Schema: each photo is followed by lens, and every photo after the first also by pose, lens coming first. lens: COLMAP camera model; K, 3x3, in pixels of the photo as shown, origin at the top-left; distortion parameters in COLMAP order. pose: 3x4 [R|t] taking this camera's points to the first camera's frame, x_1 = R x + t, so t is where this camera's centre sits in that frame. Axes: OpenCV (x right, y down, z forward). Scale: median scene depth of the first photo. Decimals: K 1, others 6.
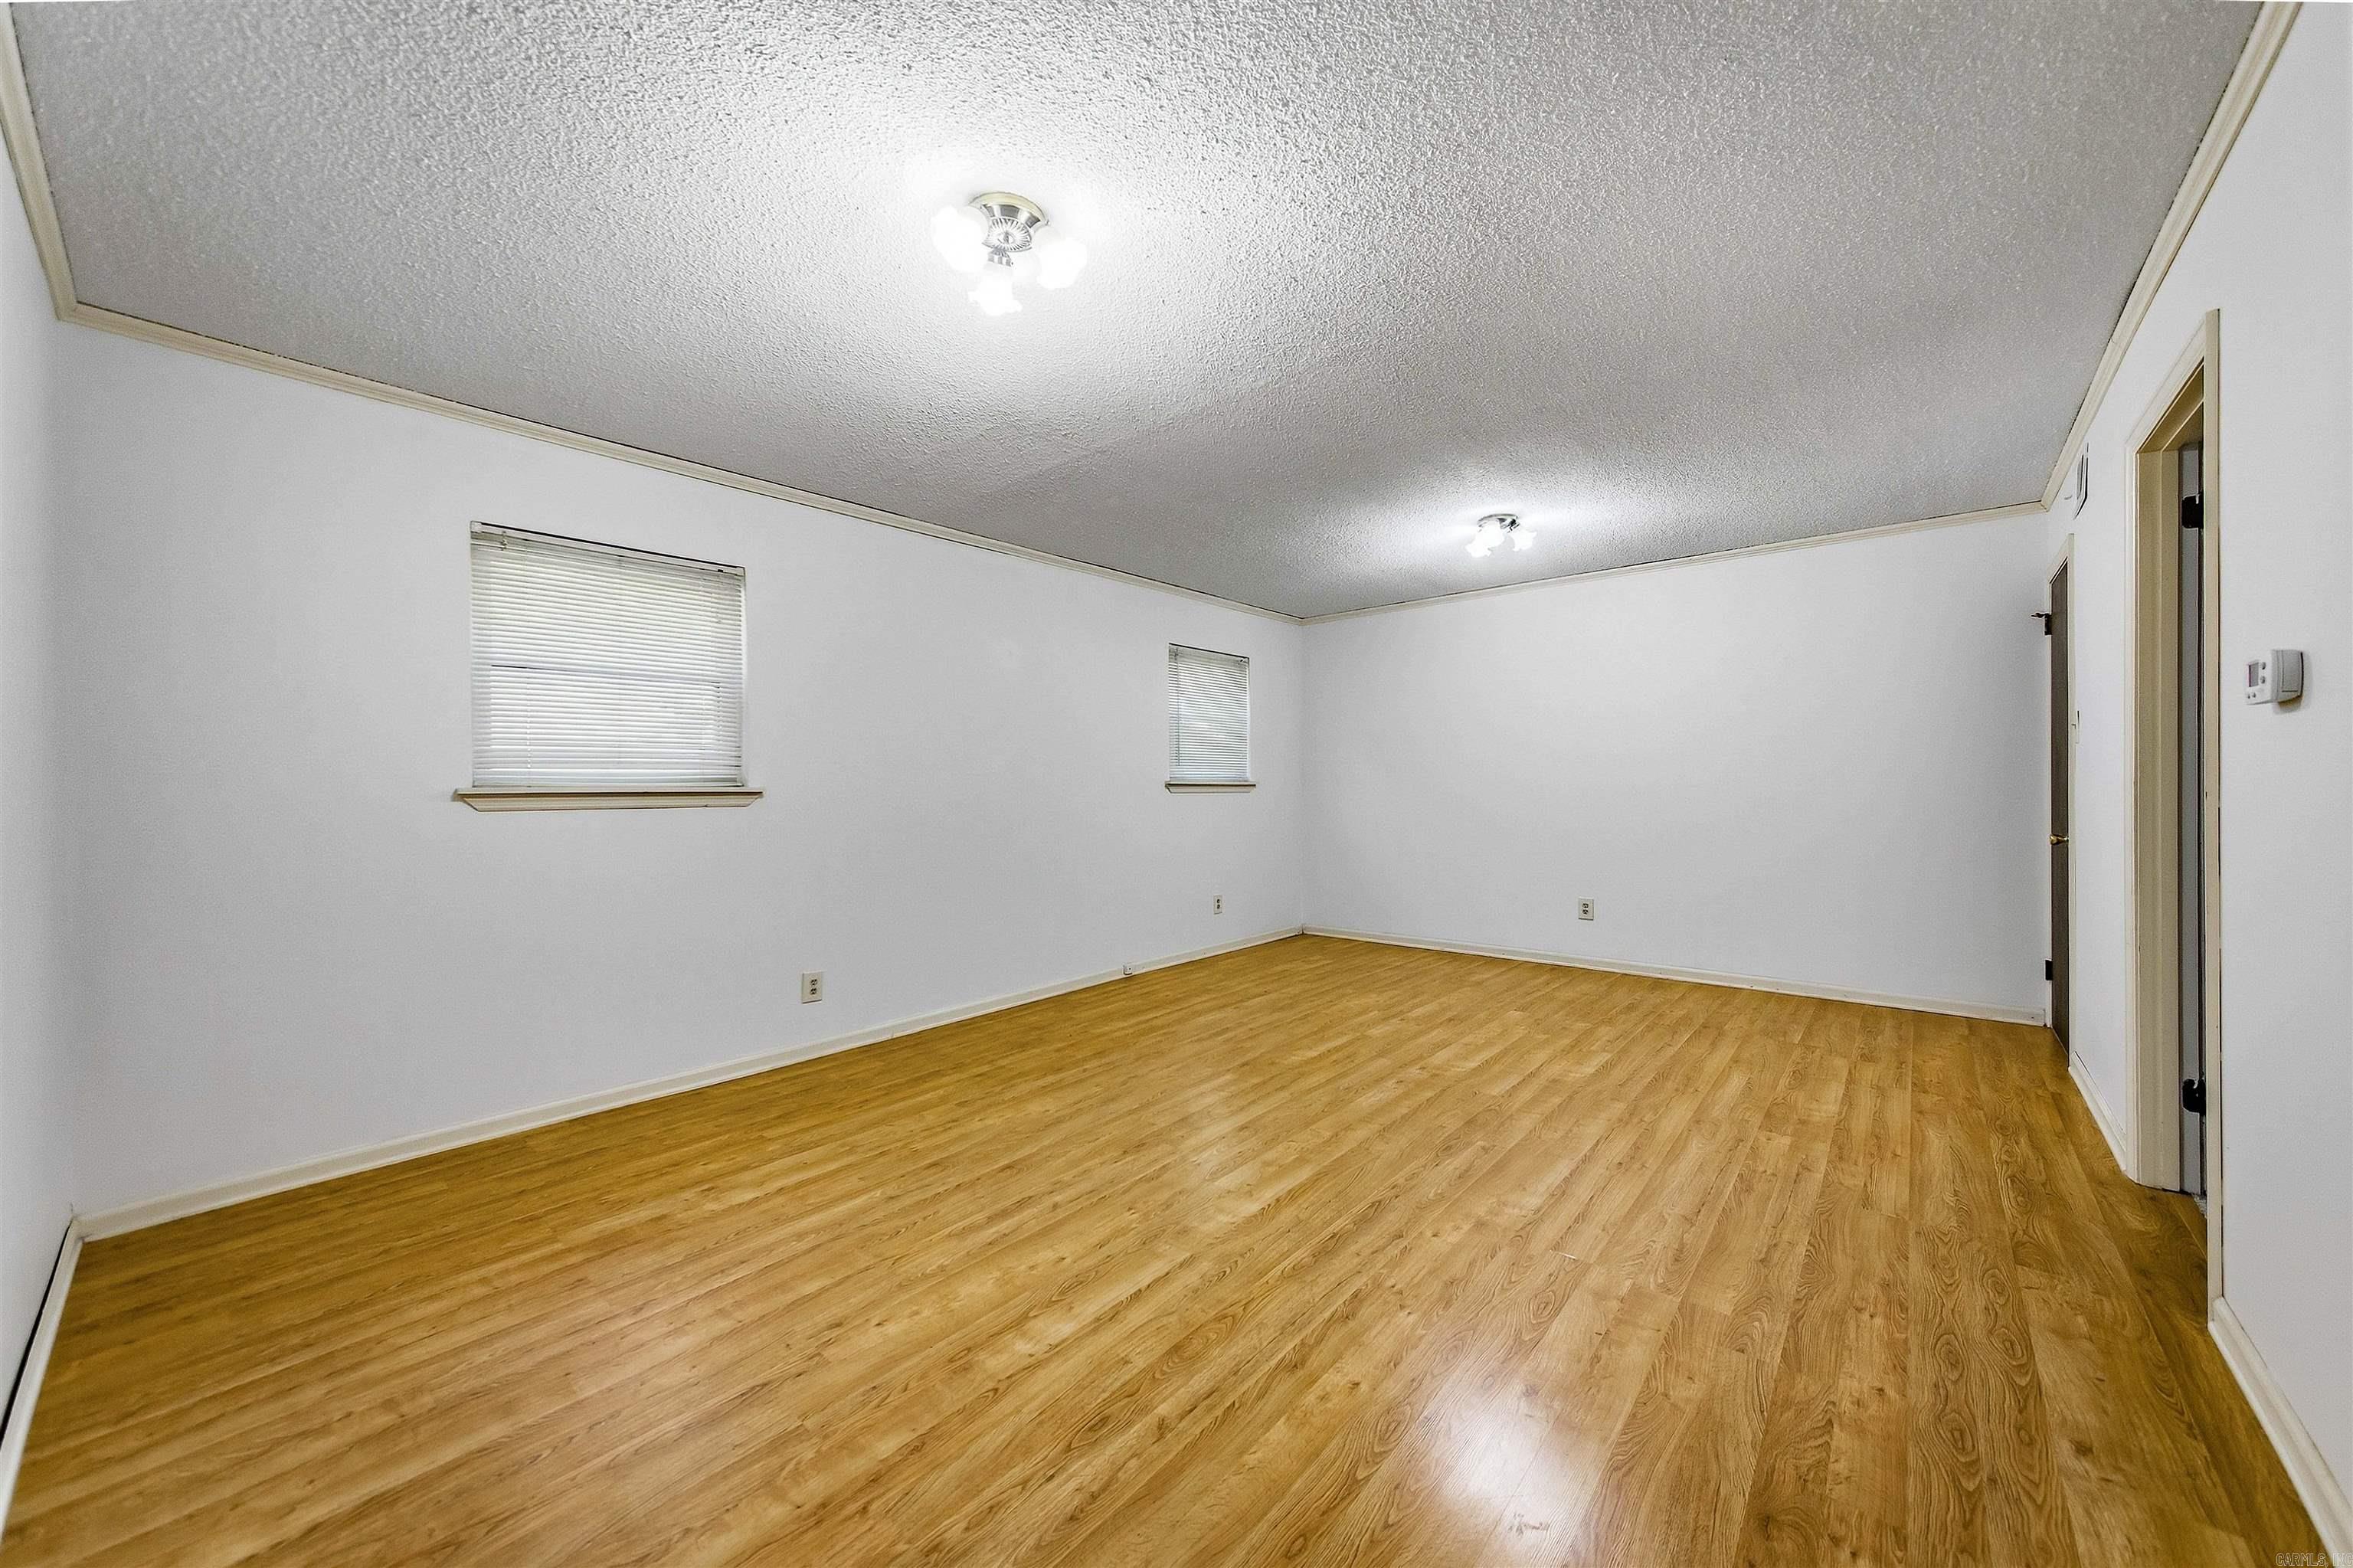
lens RADIAL K [[867.3, 0, 1217.2], [0, 867.3, 781.3], [0, 0, 1]] dist [-0.012284, 0.003417]
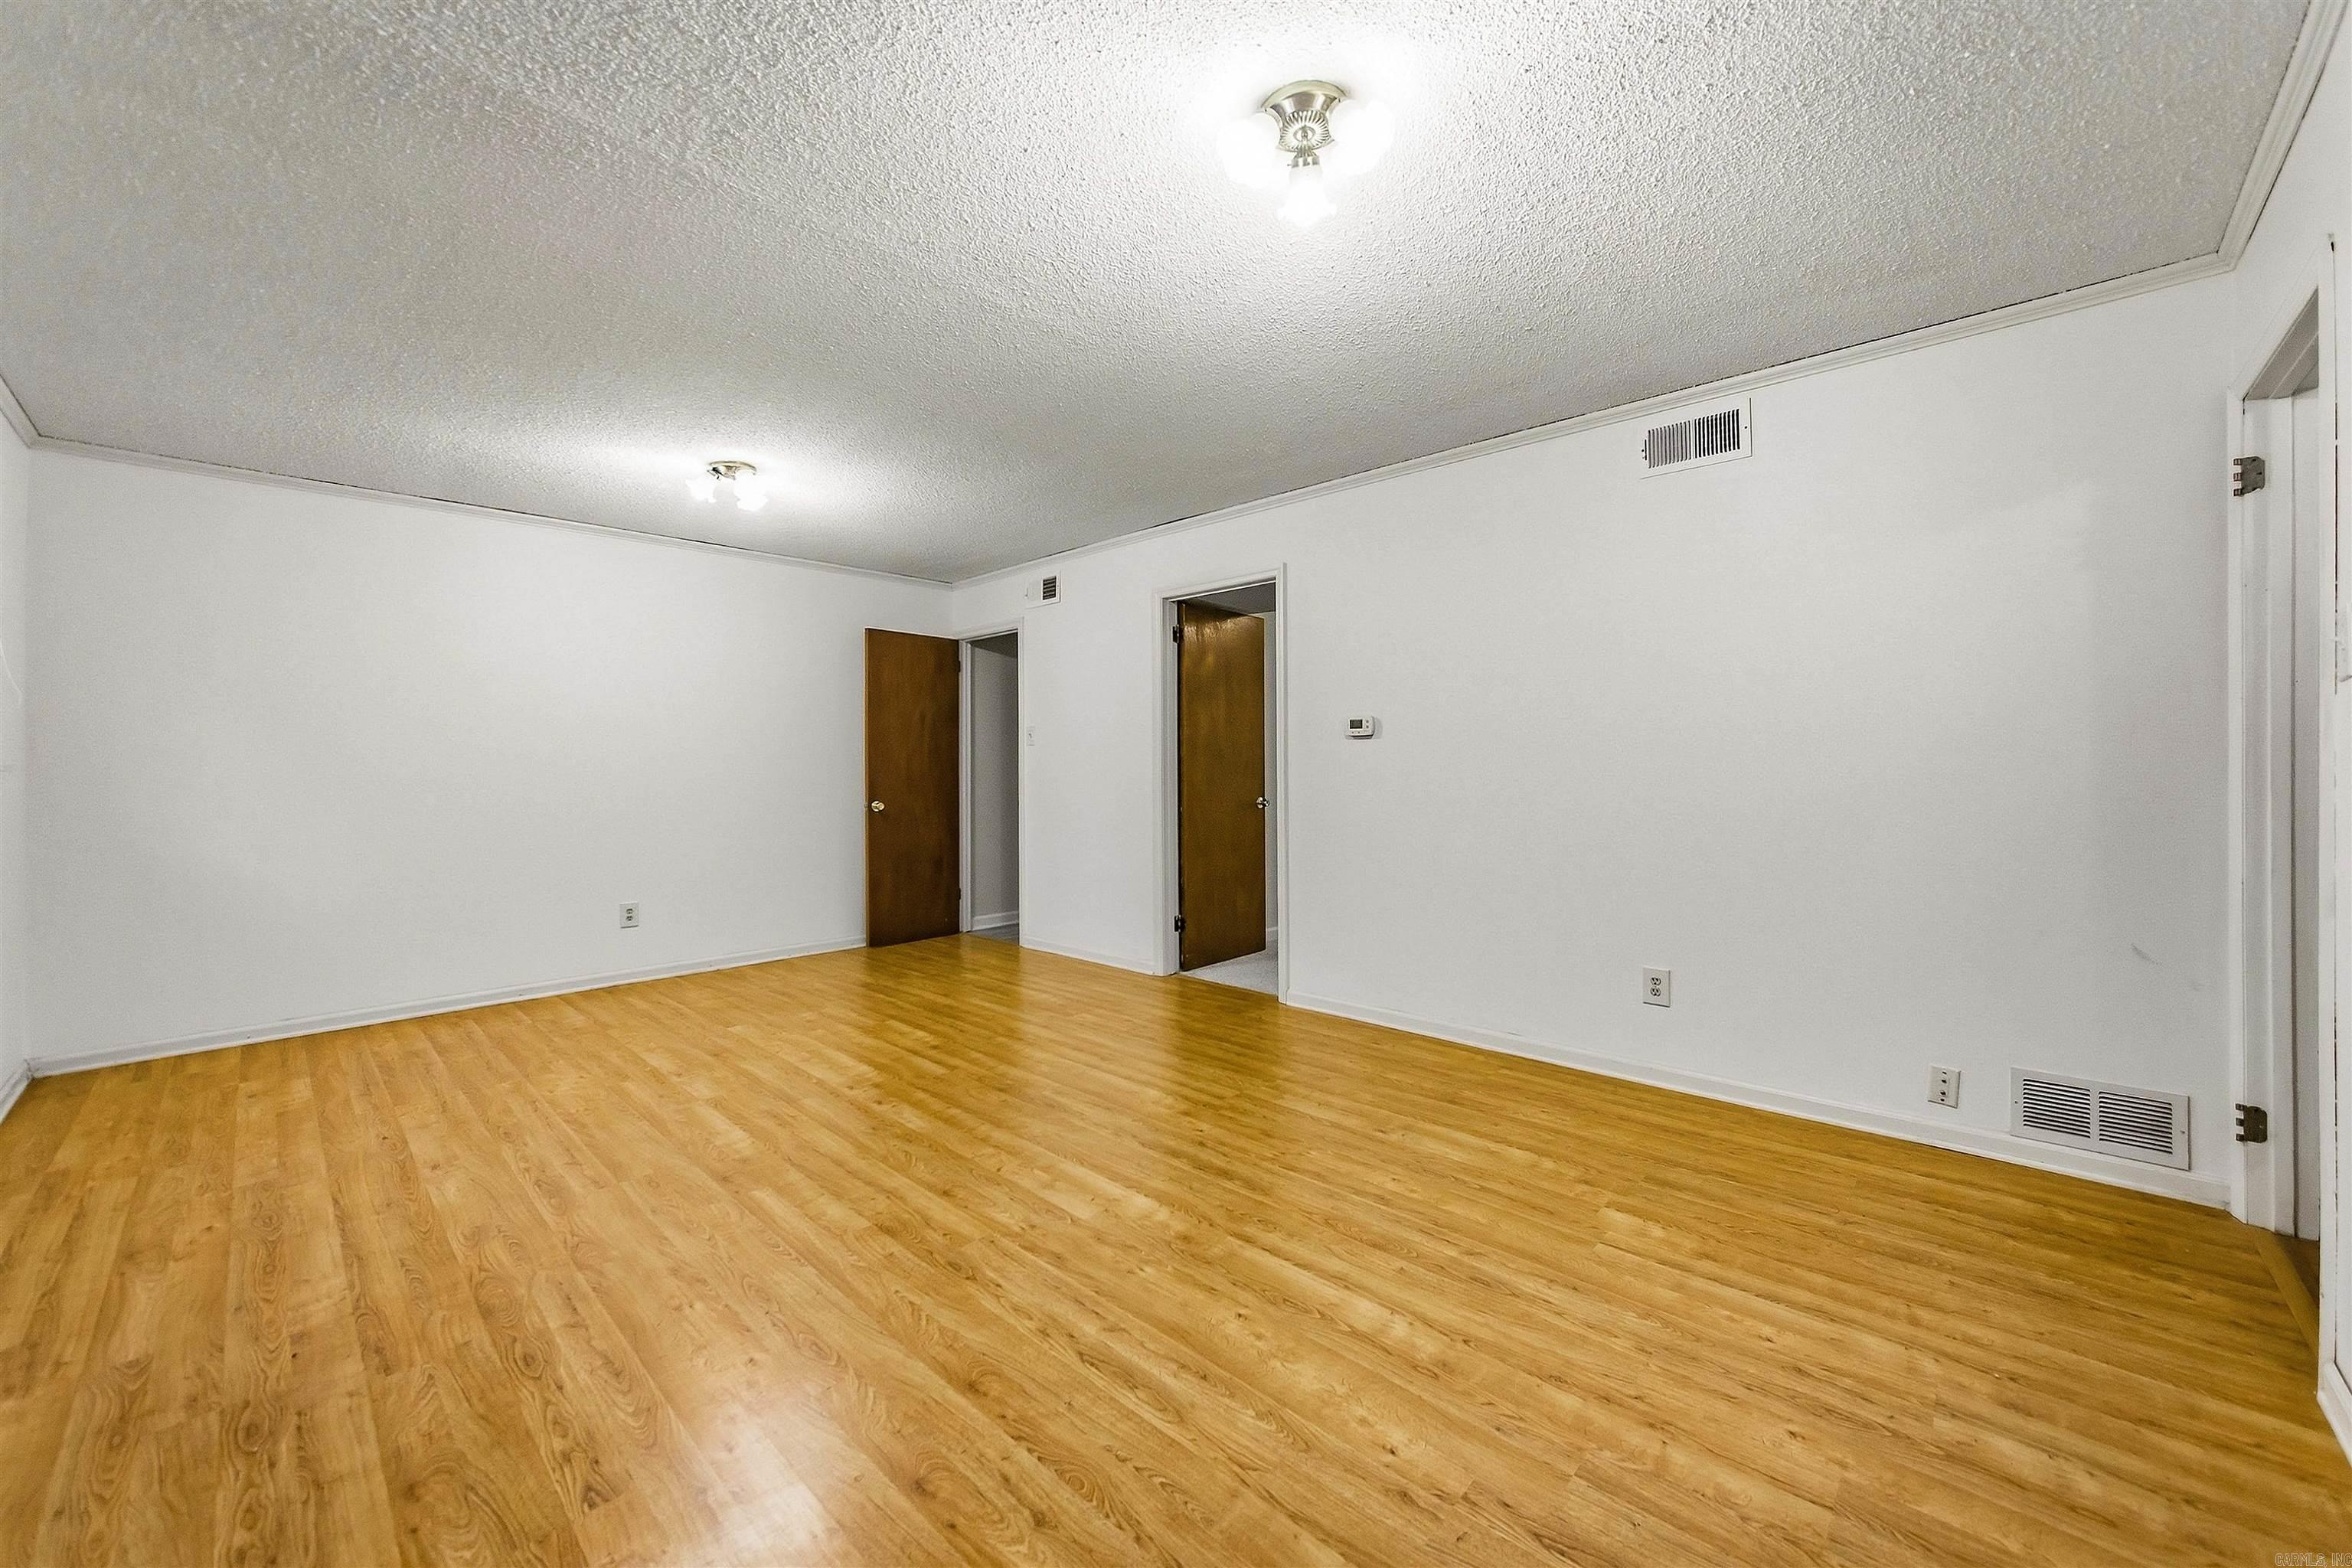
lens RADIAL K [[867.0, 0, 1153.7], [0, 867.0, 775.3], [0, 0, 1]] dist [-0.012284, 0.003417]
pose [[0.078912, -0.001879, 0.996880, -0.804461], [-0.000589, 0.999998, 0.001931, 0.004816], [-0.996881, -0.000739, 0.078911, 0.777742]]
